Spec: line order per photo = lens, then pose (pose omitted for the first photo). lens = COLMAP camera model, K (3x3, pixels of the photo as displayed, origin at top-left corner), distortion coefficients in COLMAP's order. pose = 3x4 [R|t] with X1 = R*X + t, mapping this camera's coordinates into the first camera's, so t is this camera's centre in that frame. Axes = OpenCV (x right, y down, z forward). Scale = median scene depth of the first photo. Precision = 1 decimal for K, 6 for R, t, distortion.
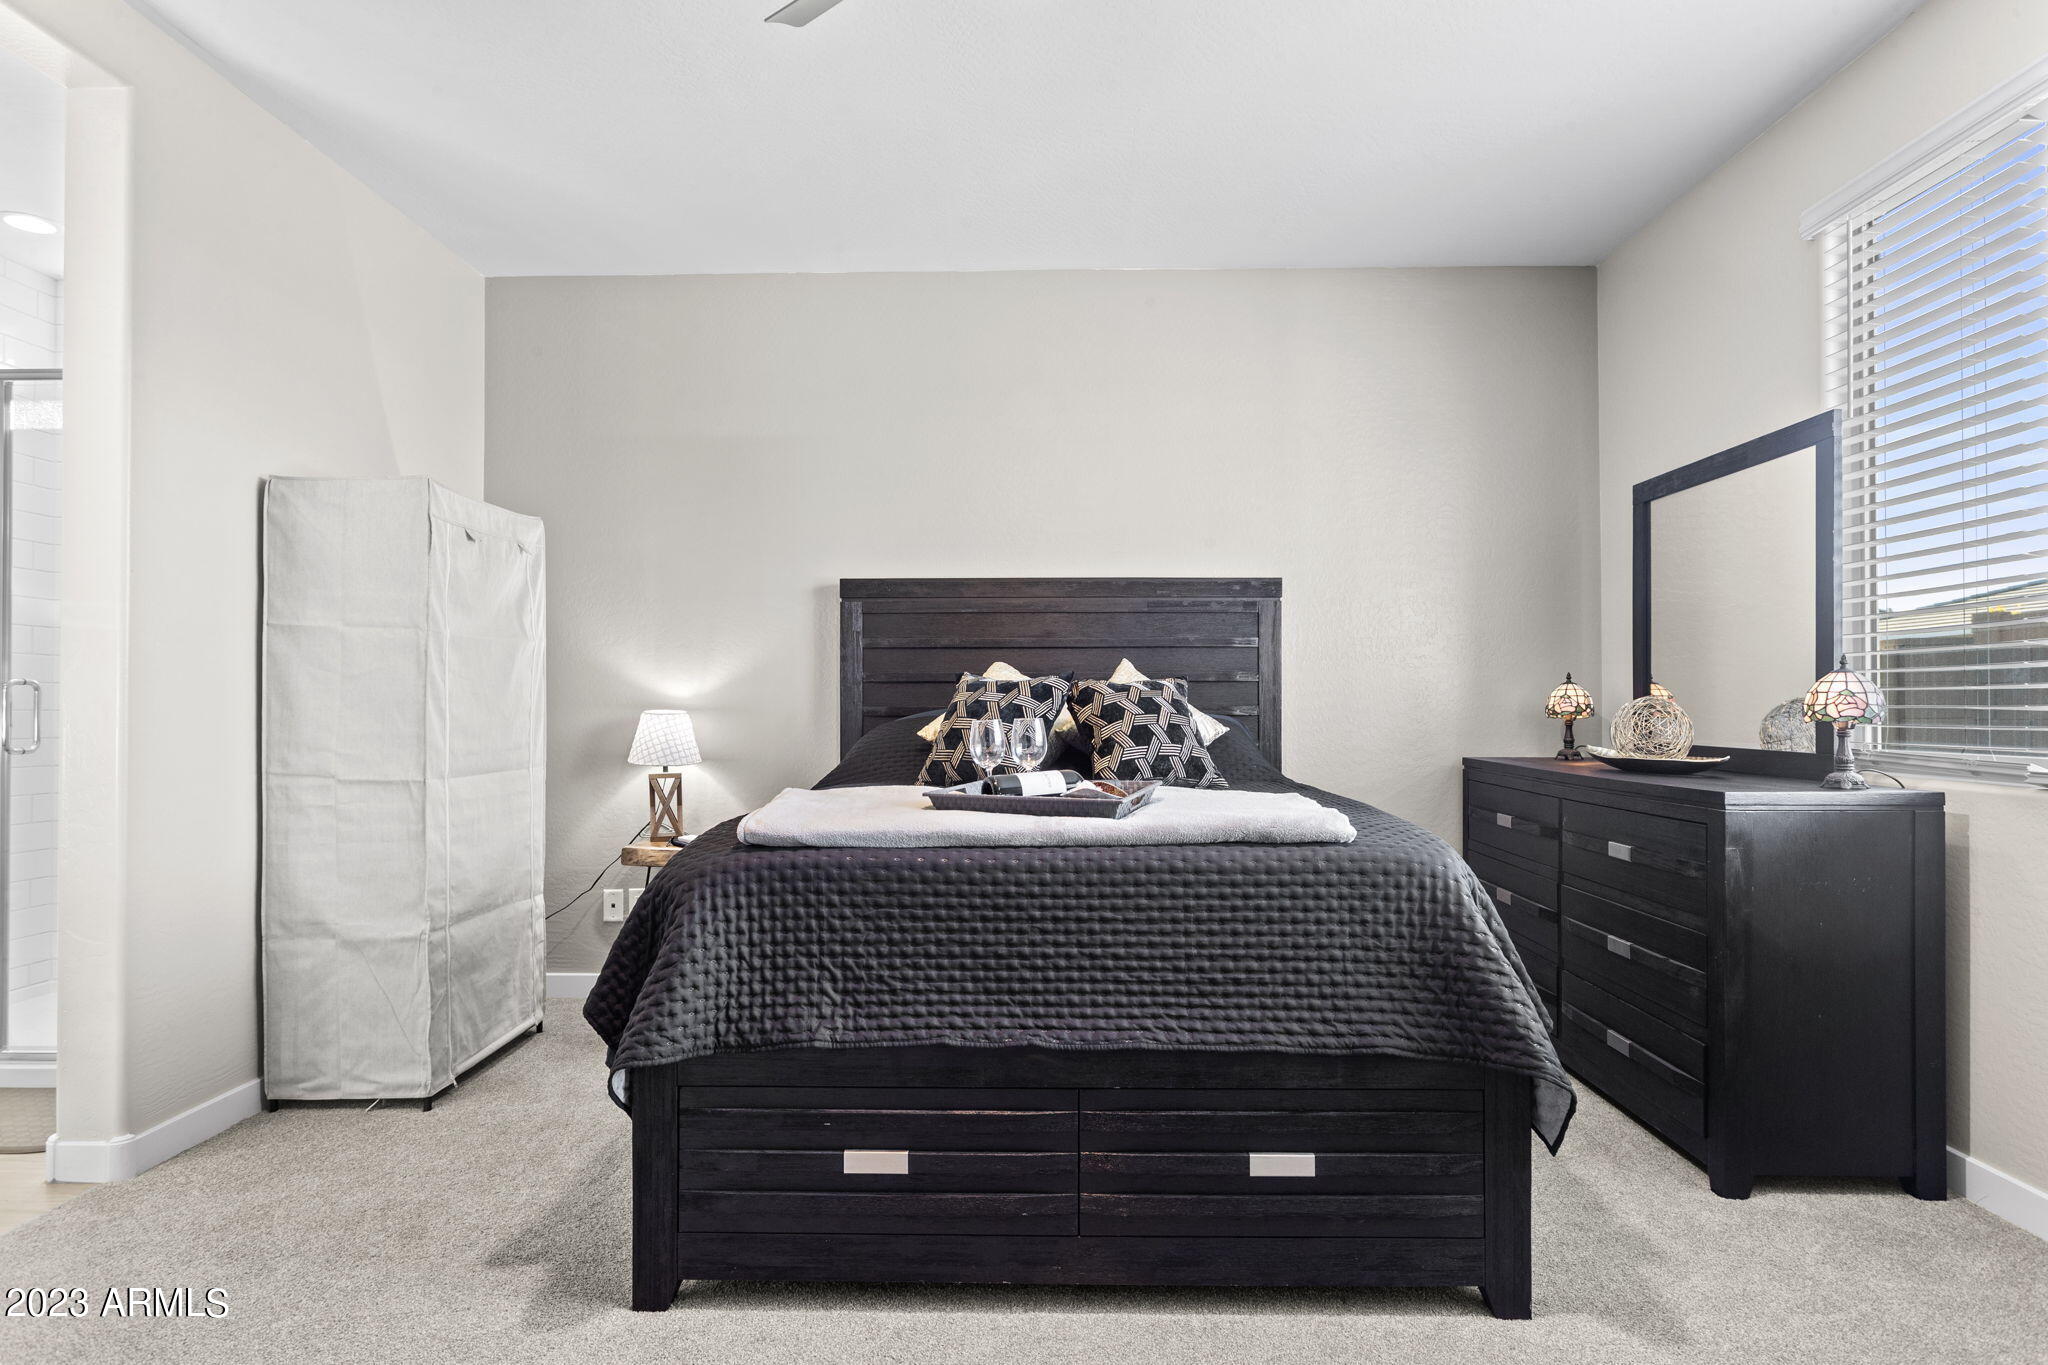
lens RADIAL K [[1164.1, 0, 1023.6], [0, 1164.1, 691.4], [0, 0, 1]] dist [-0.001972, -0.001916]
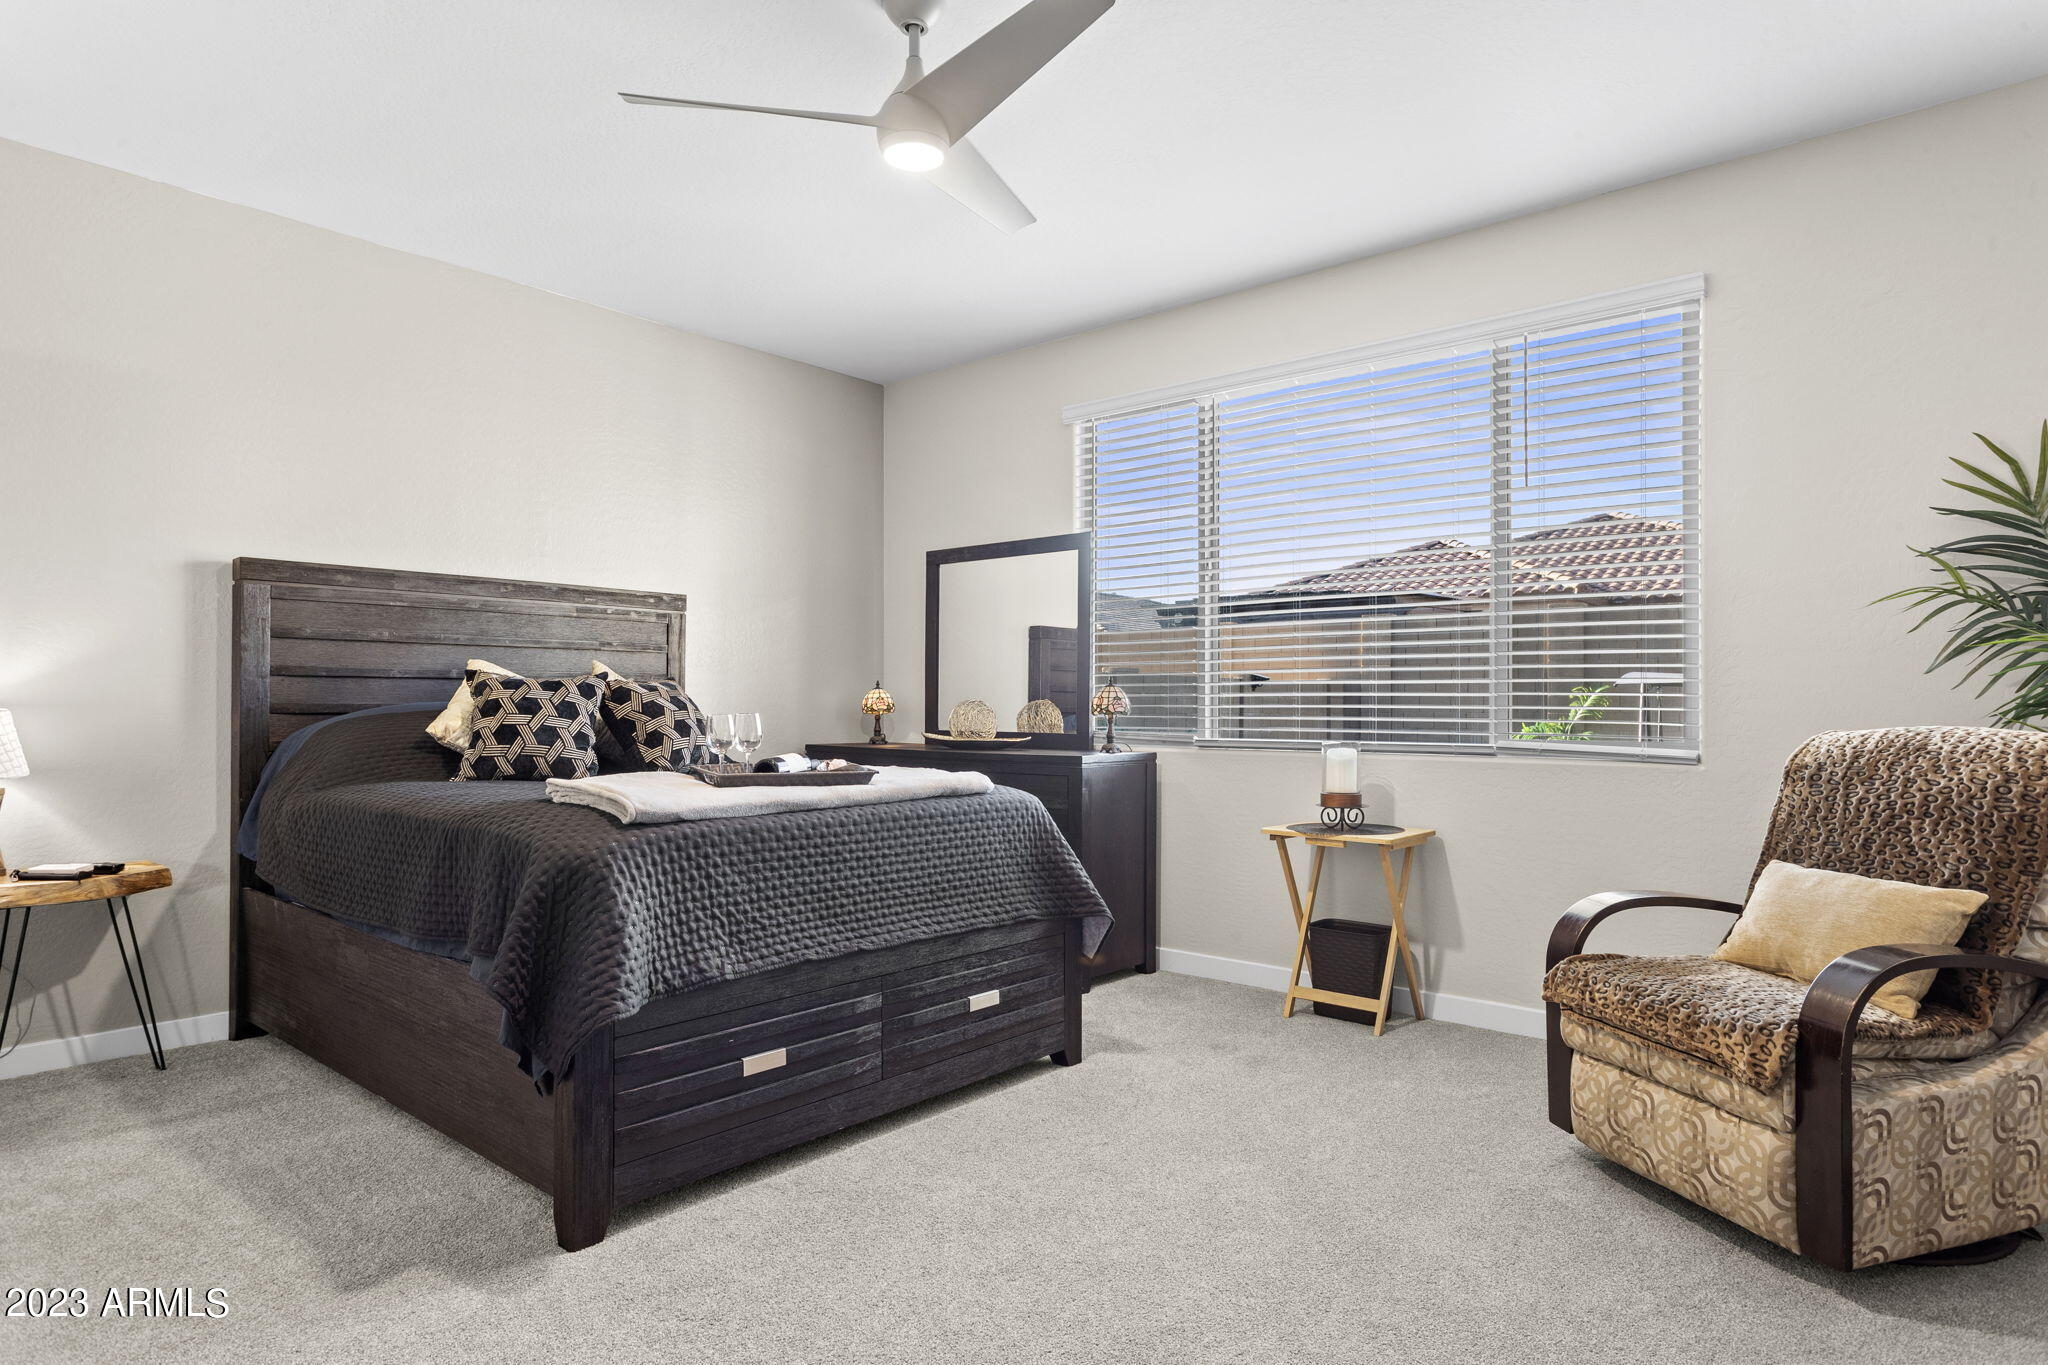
lens RADIAL K [[1164.1, 0, 1039.7], [0, 1164.1, 688.7], [0, 0, 1]] dist [-0.001972, -0.001916]
pose [[0.631627, 0.014354, 0.775140, -0.901321], [-0.012630, 0.999886, -0.008224, 0.003885], [-0.775170, -0.004596, 0.631736, -0.032421]]
